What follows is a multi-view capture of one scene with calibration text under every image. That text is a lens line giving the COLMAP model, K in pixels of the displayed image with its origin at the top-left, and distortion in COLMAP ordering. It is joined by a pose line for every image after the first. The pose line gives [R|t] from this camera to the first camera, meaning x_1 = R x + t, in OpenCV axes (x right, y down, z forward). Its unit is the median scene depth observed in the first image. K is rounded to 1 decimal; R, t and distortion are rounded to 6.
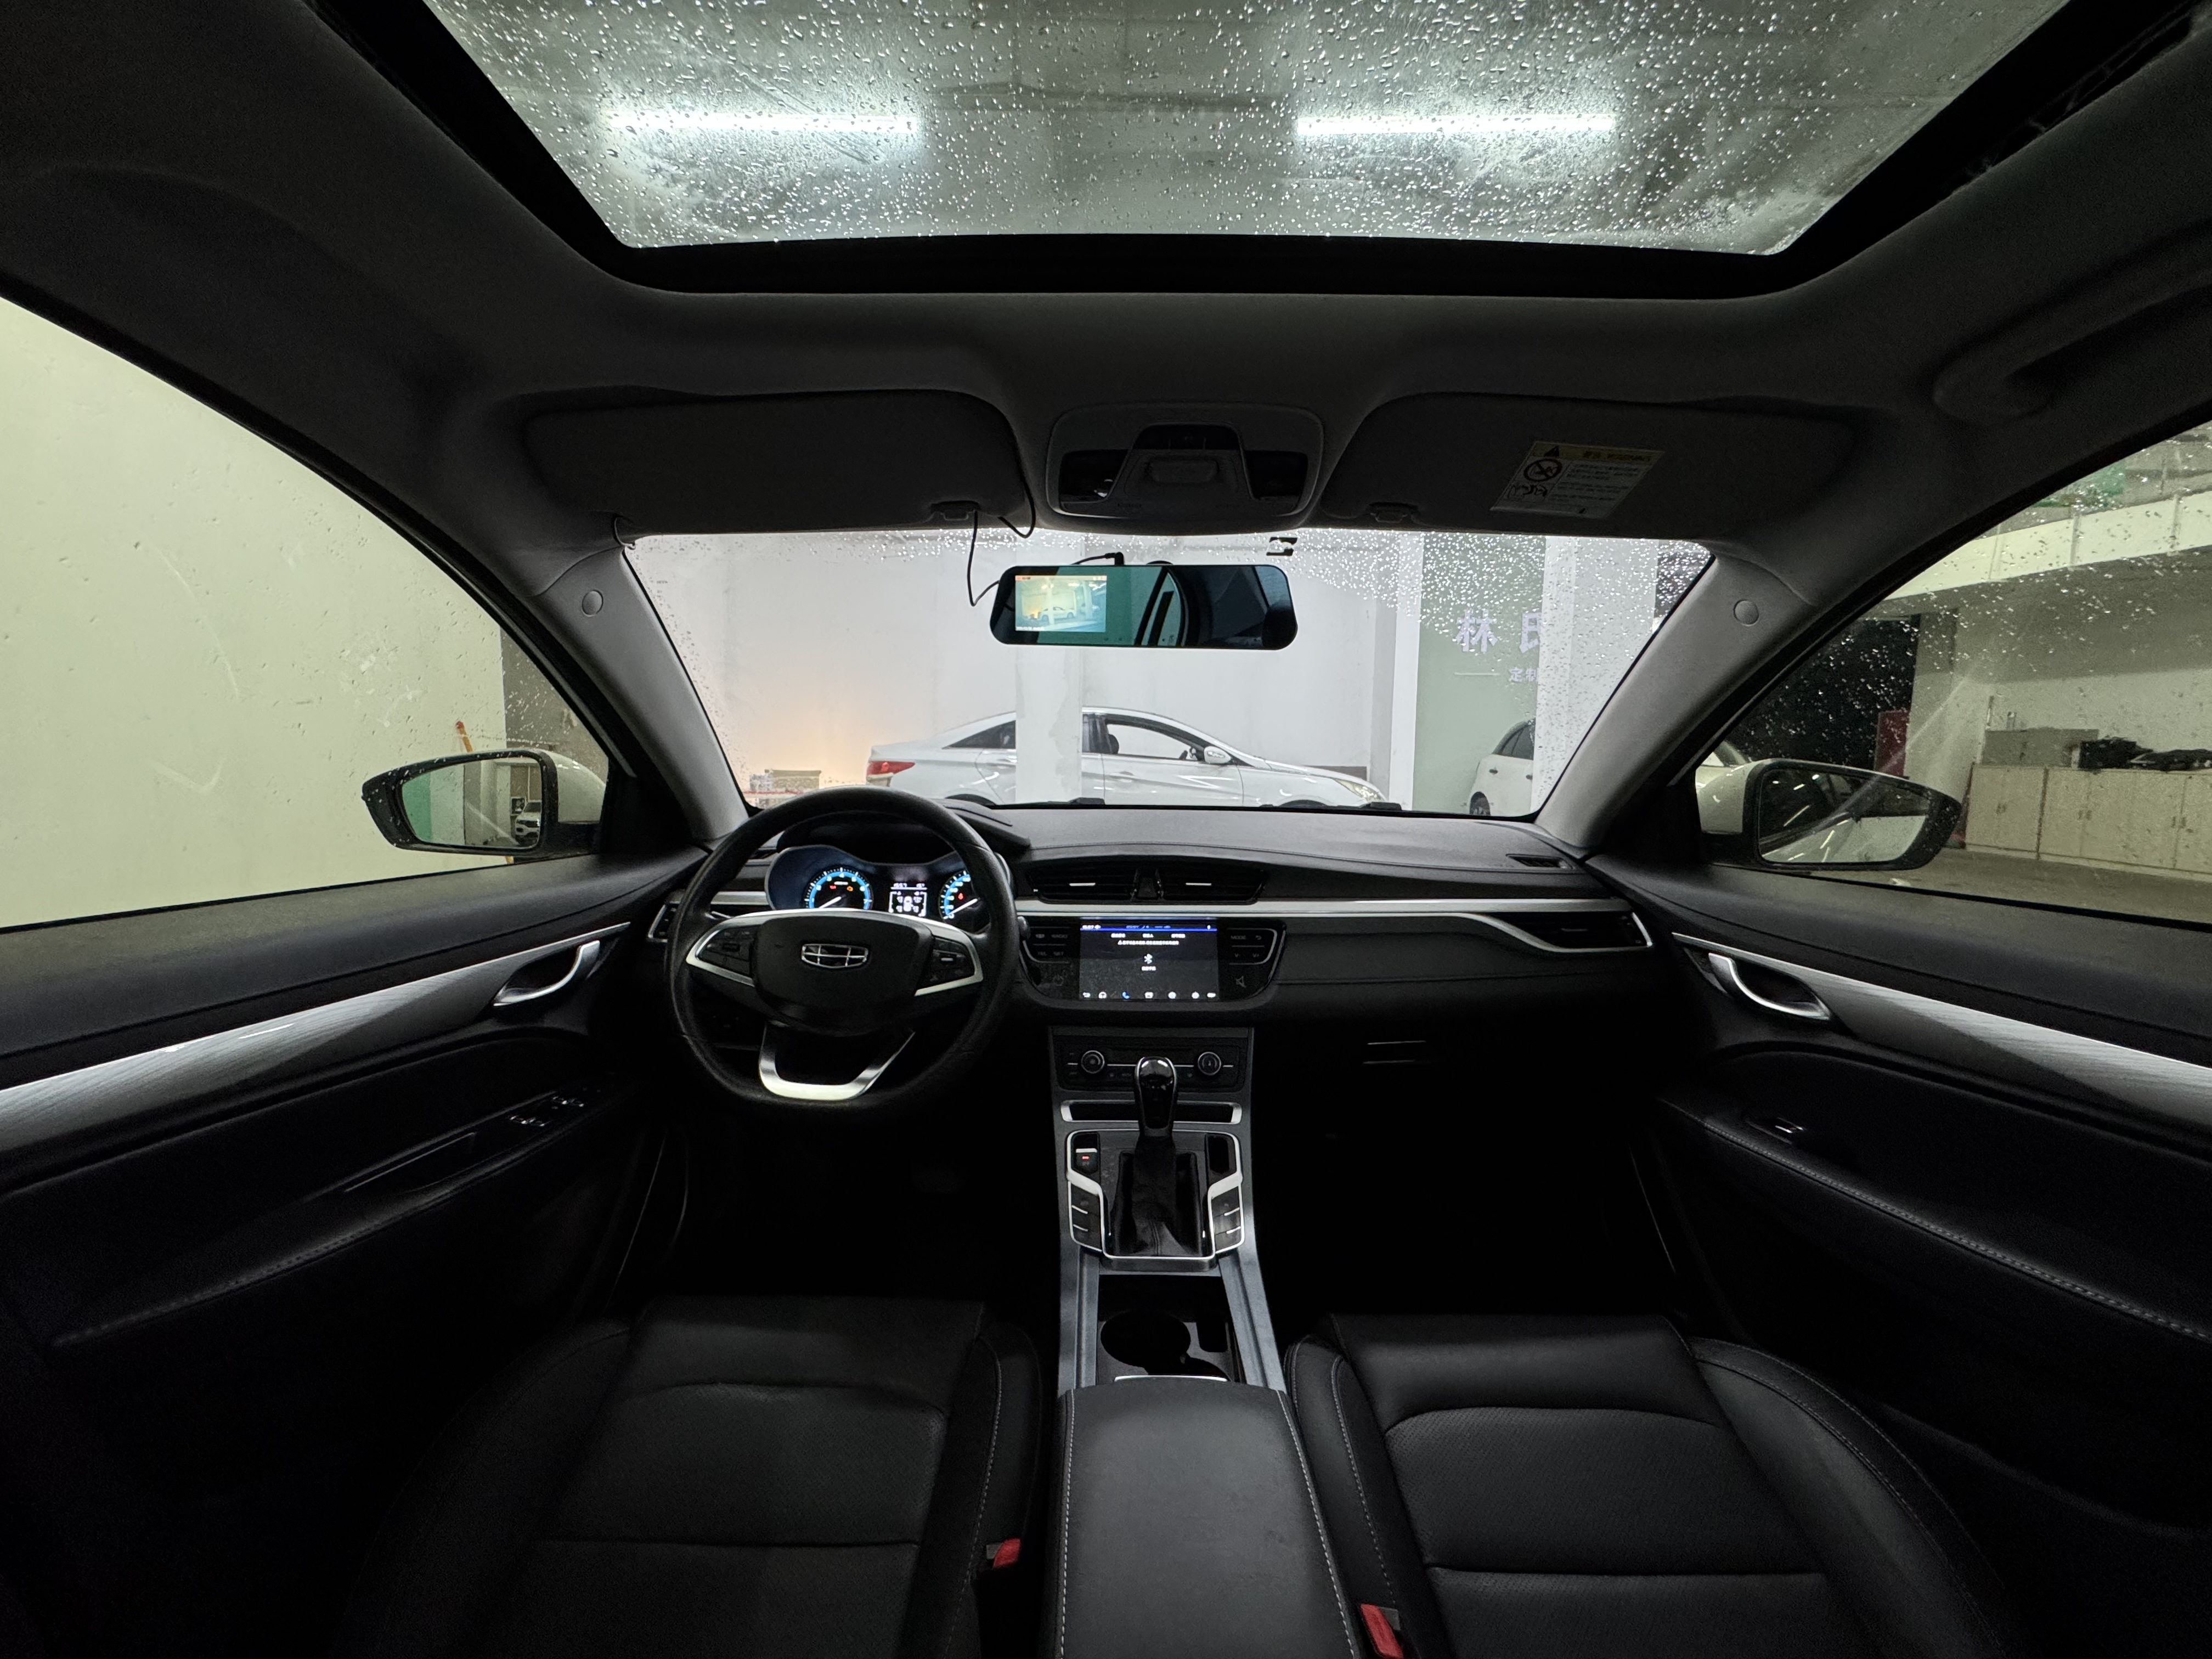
lens RADIAL K [[896.2, 0, 1106.0], [0, 896.2, 829.5], [0, 0, 1]] dist [-0.000294, -0.000059]
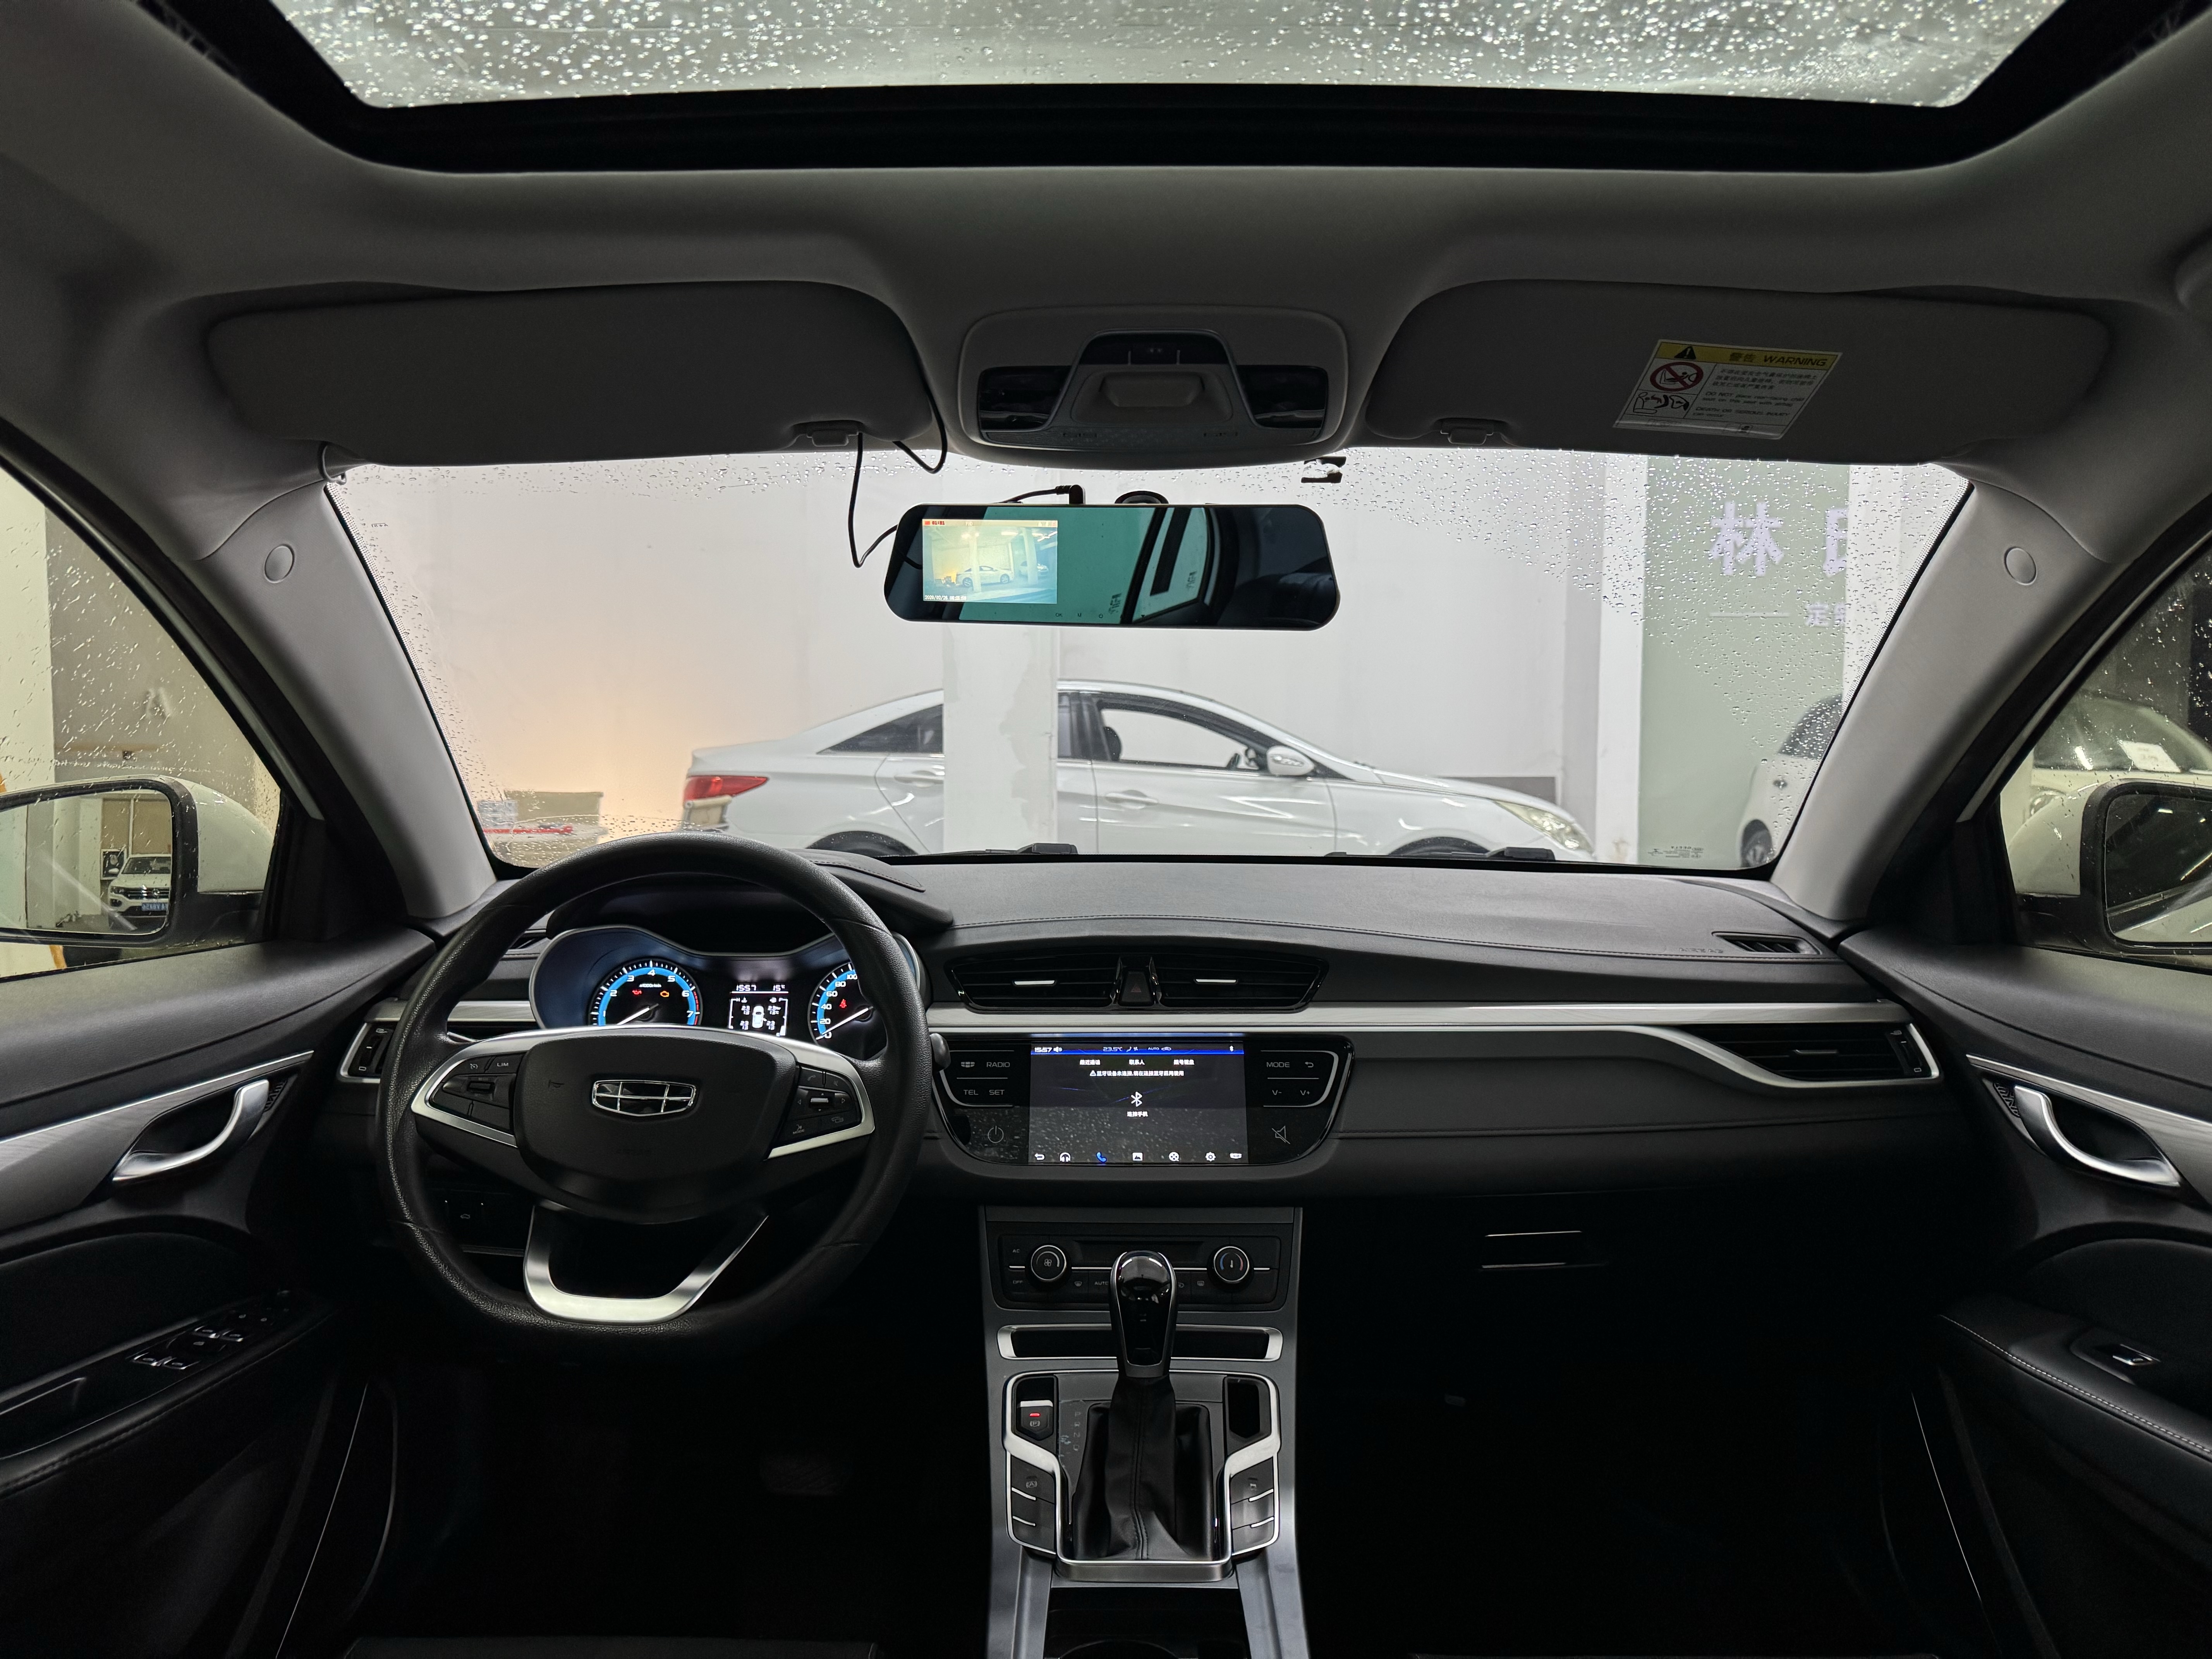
lens RADIAL K [[1565.0, 0, 1107.7], [0, 1565.0, 822.0], [0, 0, 1]] dist [0.122745, -0.183061]
pose [[0.999970, -0.007455, 0.001983, 0.028818], [0.007533, 0.999051, -0.042909, -0.005510], [-0.001661, 0.042923, 0.999077, -0.139802]]
